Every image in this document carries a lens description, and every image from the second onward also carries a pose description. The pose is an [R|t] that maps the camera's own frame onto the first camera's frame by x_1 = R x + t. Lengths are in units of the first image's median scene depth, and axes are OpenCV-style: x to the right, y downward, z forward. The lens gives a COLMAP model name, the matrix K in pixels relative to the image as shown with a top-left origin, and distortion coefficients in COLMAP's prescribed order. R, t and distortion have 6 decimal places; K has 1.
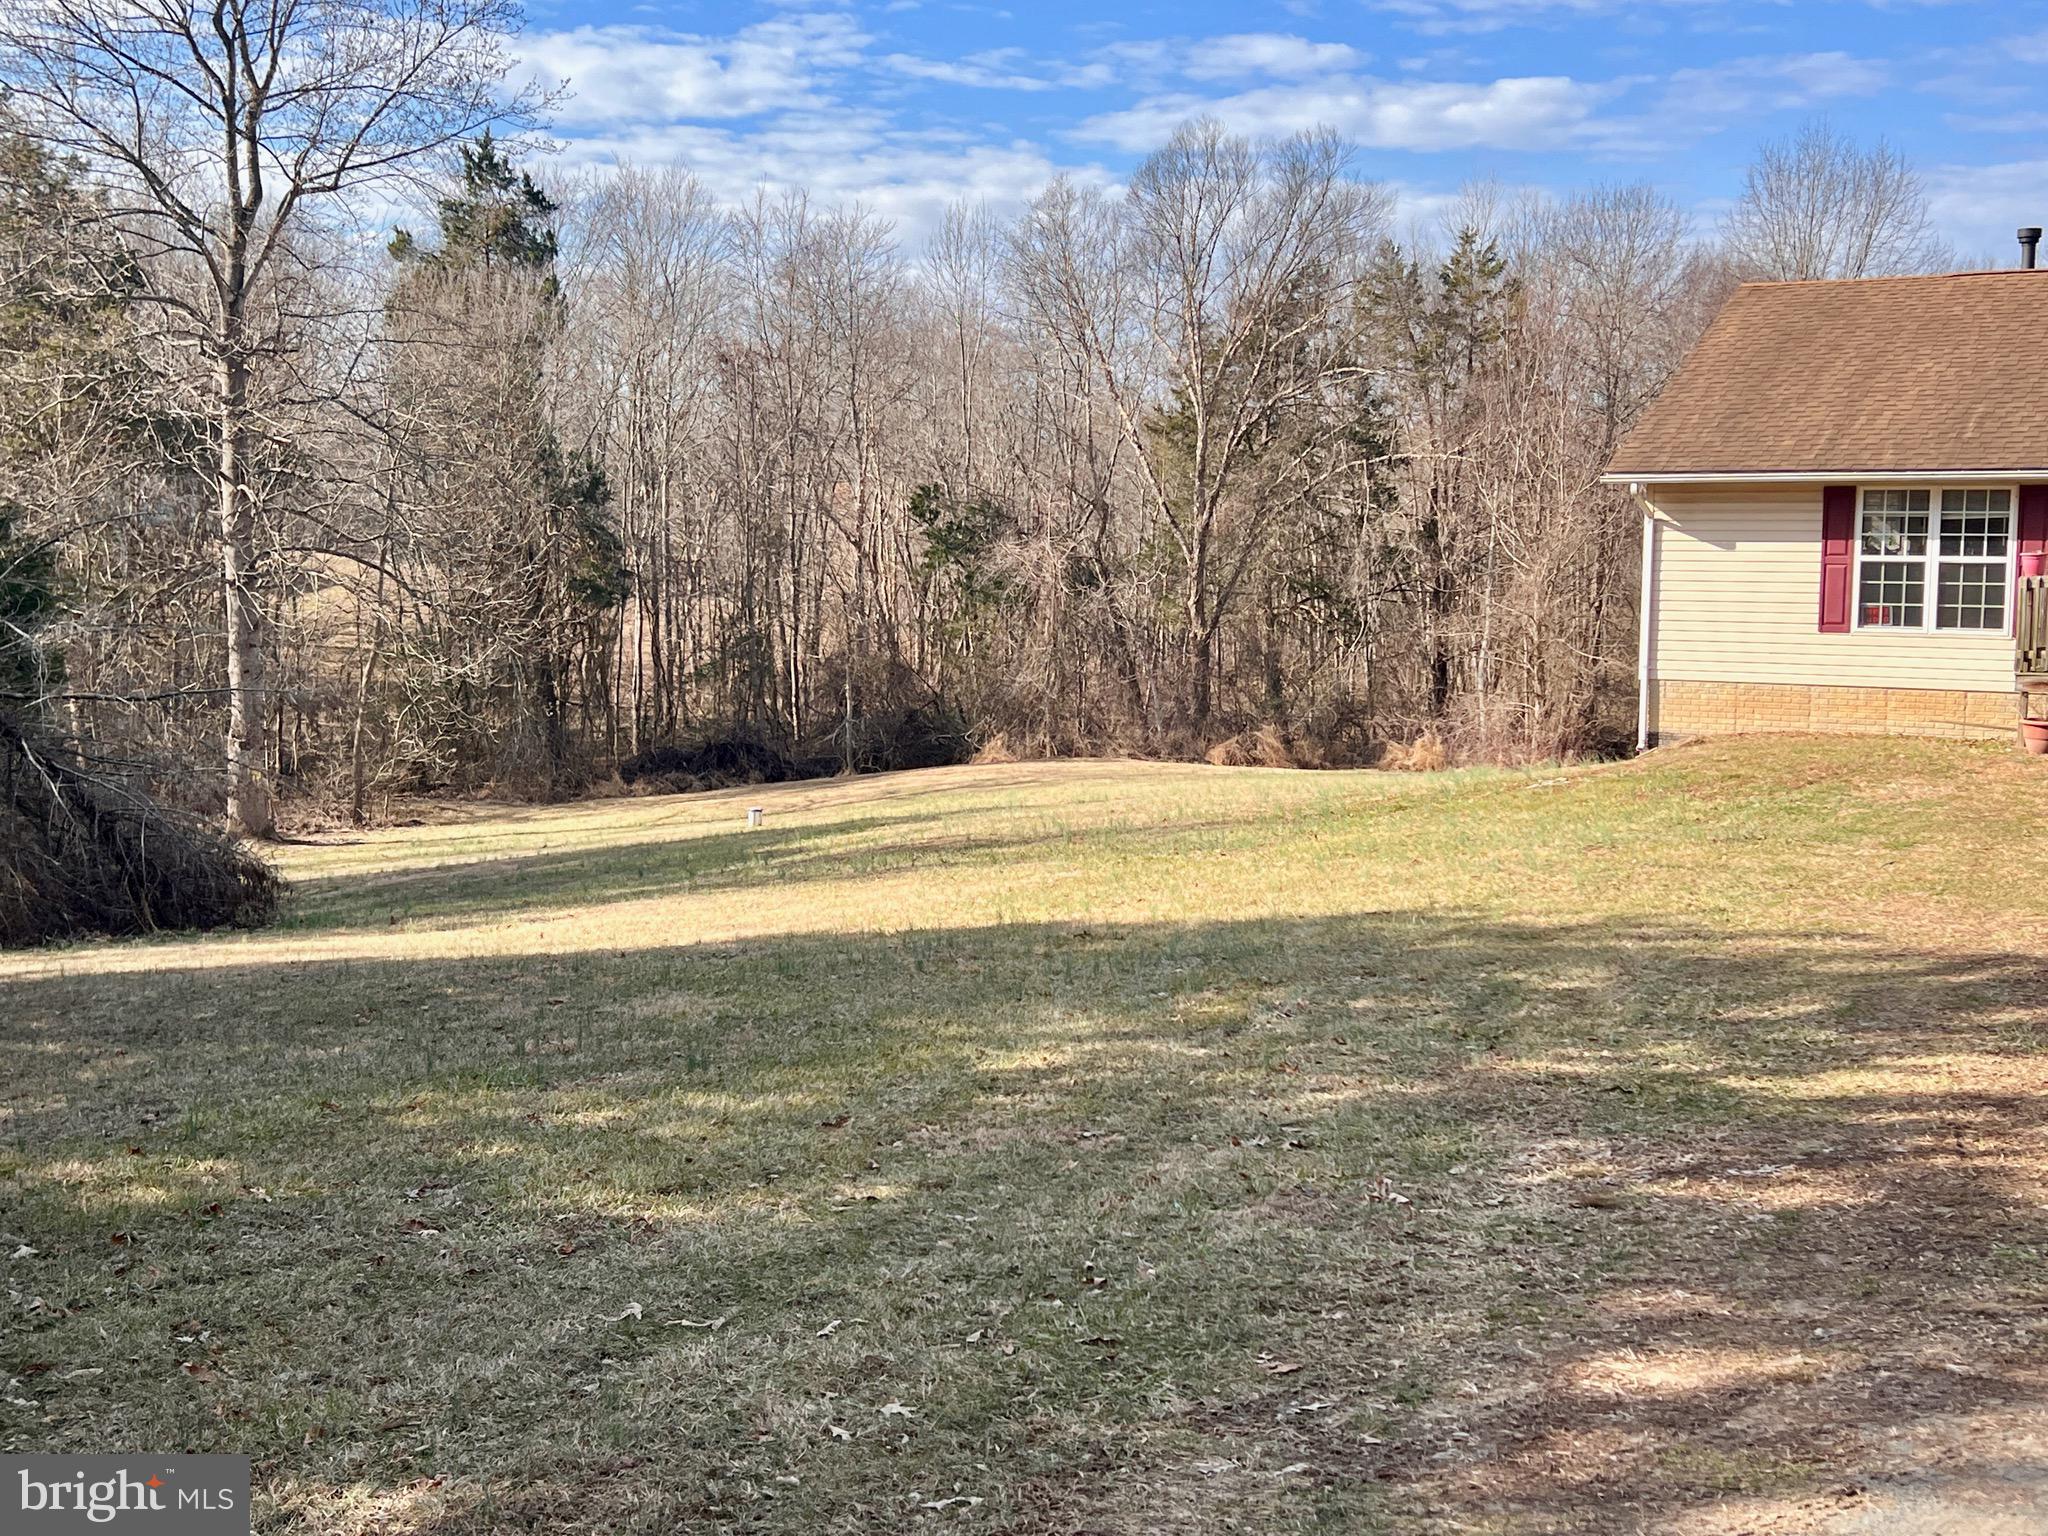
lens RADIAL K [[2231.3, 0, 1066.3], [0, 2231.3, 805.4], [0, 0, 1]] dist [0.042441, 0.000000]
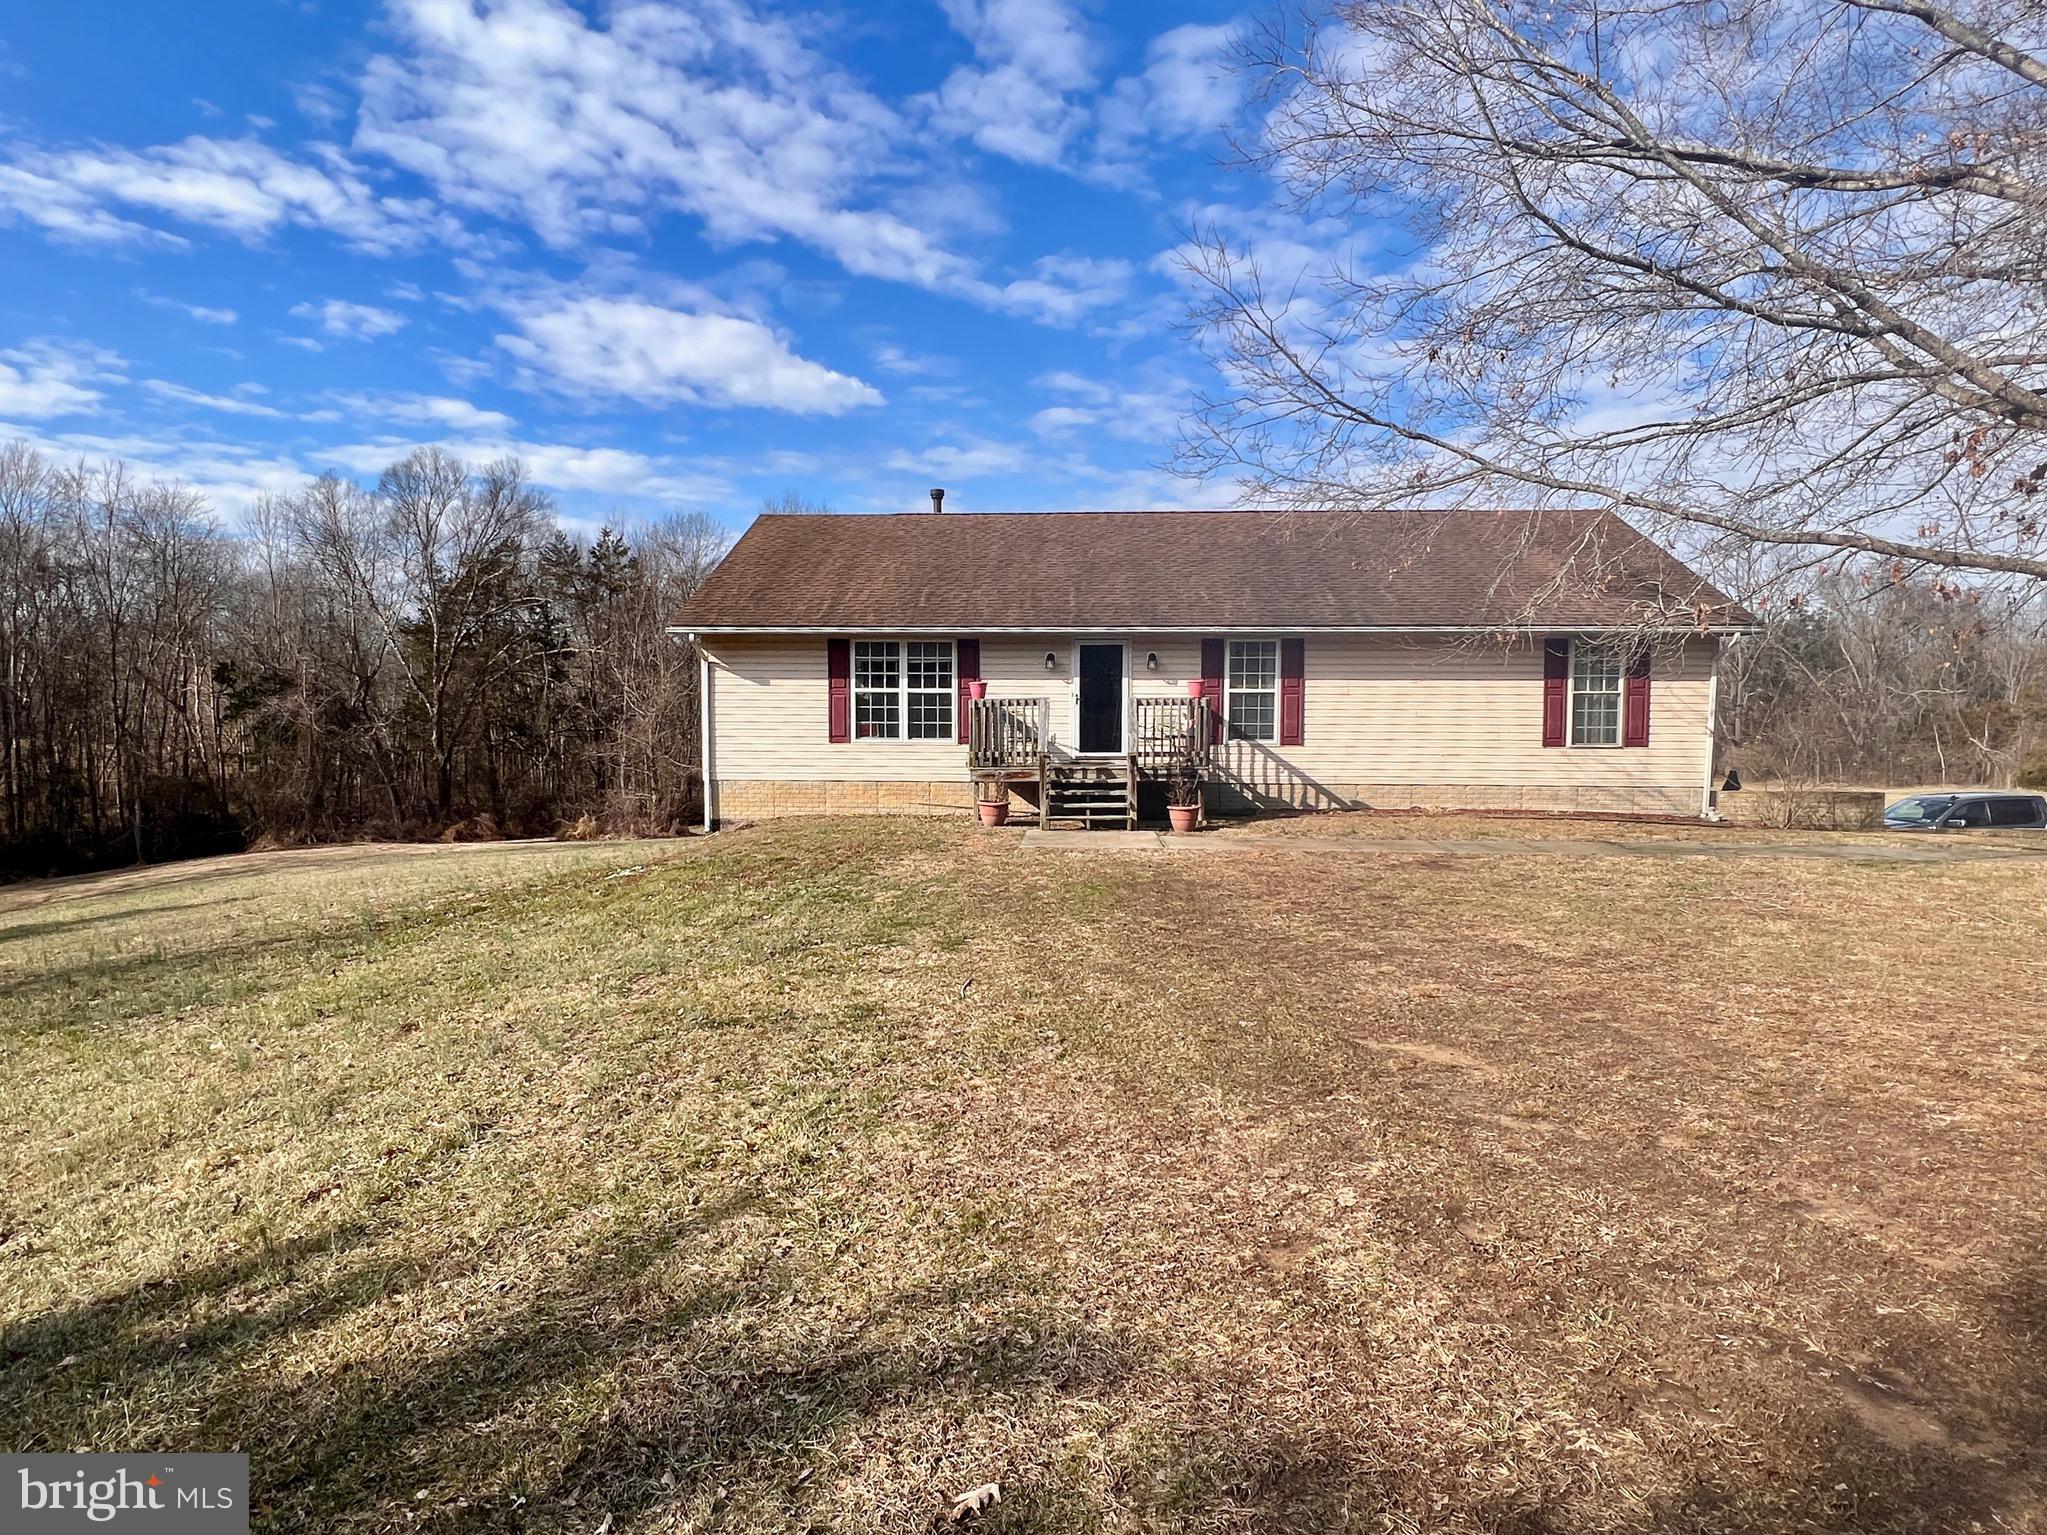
lens RADIAL K [[1068.6, 0, 1004.7], [0, 1068.6, 783.8], [0, 0, 1]] dist [0.002904, -0.002846]
pose [[0.871509, -0.032792, 0.489281, 0.048568], [0.057106, 0.997760, -0.034847, -0.010465], [-0.487042, 0.058310, 0.871430, 0.171762]]
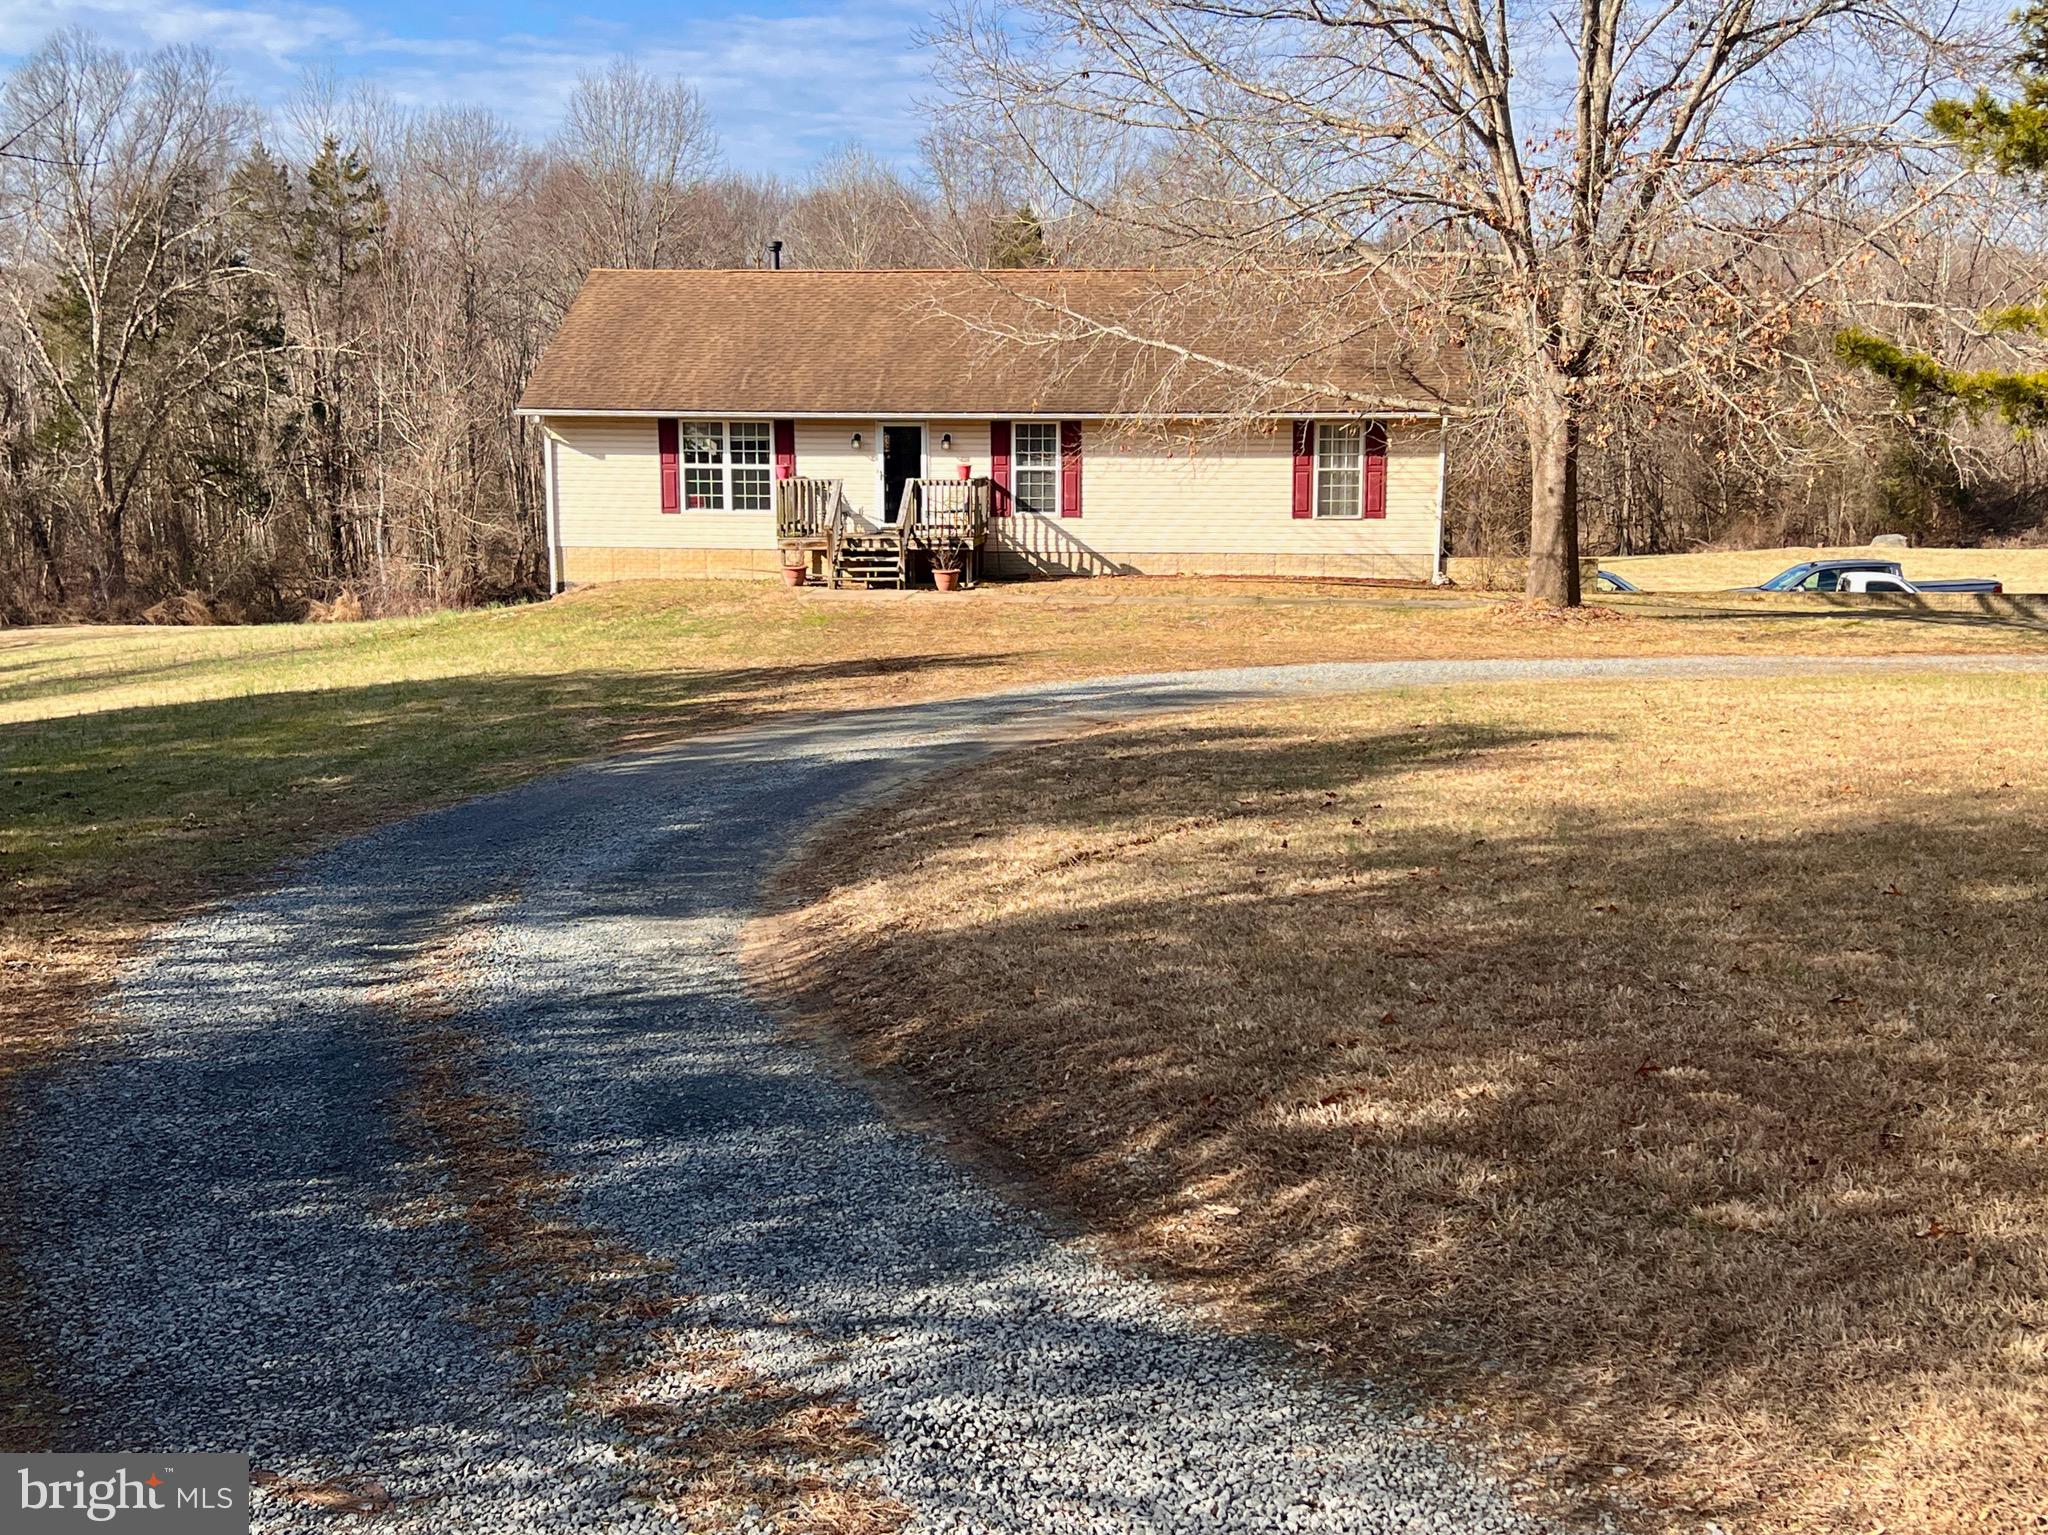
lens RADIAL K [[2231.3, 0, 1005.2], [0, 2231.3, 770.4], [0, 0, 1]] dist [0.042441, 0.000000]
pose [[0.888289, -0.077192, 0.452752, -0.076649], [0.054928, 0.996555, 0.062140, 0.007563], [-0.455989, -0.030329, 0.889469, -0.224111]]
